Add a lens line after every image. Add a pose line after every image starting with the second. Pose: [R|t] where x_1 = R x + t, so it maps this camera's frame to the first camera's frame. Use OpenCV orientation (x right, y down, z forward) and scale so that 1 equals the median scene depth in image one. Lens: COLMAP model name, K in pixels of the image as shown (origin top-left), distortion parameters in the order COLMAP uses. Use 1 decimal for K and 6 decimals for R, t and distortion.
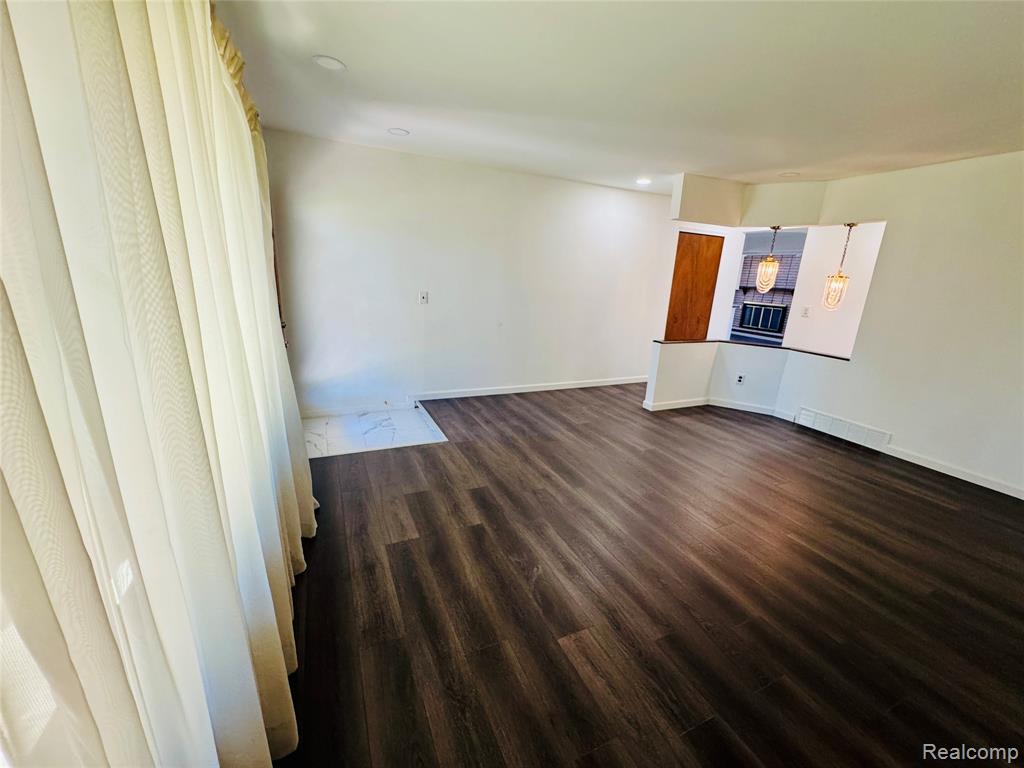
lens RADIAL K [[408.6, 0, 510.3], [0, 408.6, 385.9], [0, 0, 1]] dist [-0.001186, 0.000007]
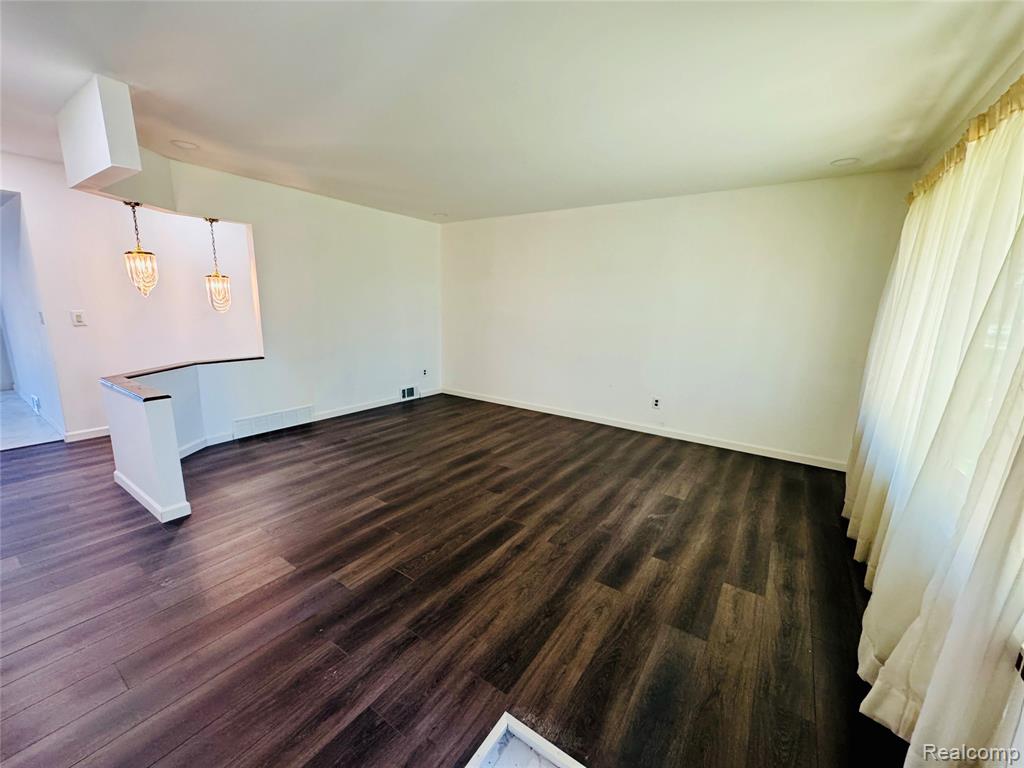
lens RADIAL K [[408.6, 0, 509.9], [0, 408.6, 389.3], [0, 0, 1]] dist [-0.001186, 0.000007]
pose [[-0.511062, -0.242912, 0.824505, -0.490025], [0.178015, 0.908527, 0.378008, -0.367358], [-0.840908, 0.339960, -0.421072, 1.273298]]
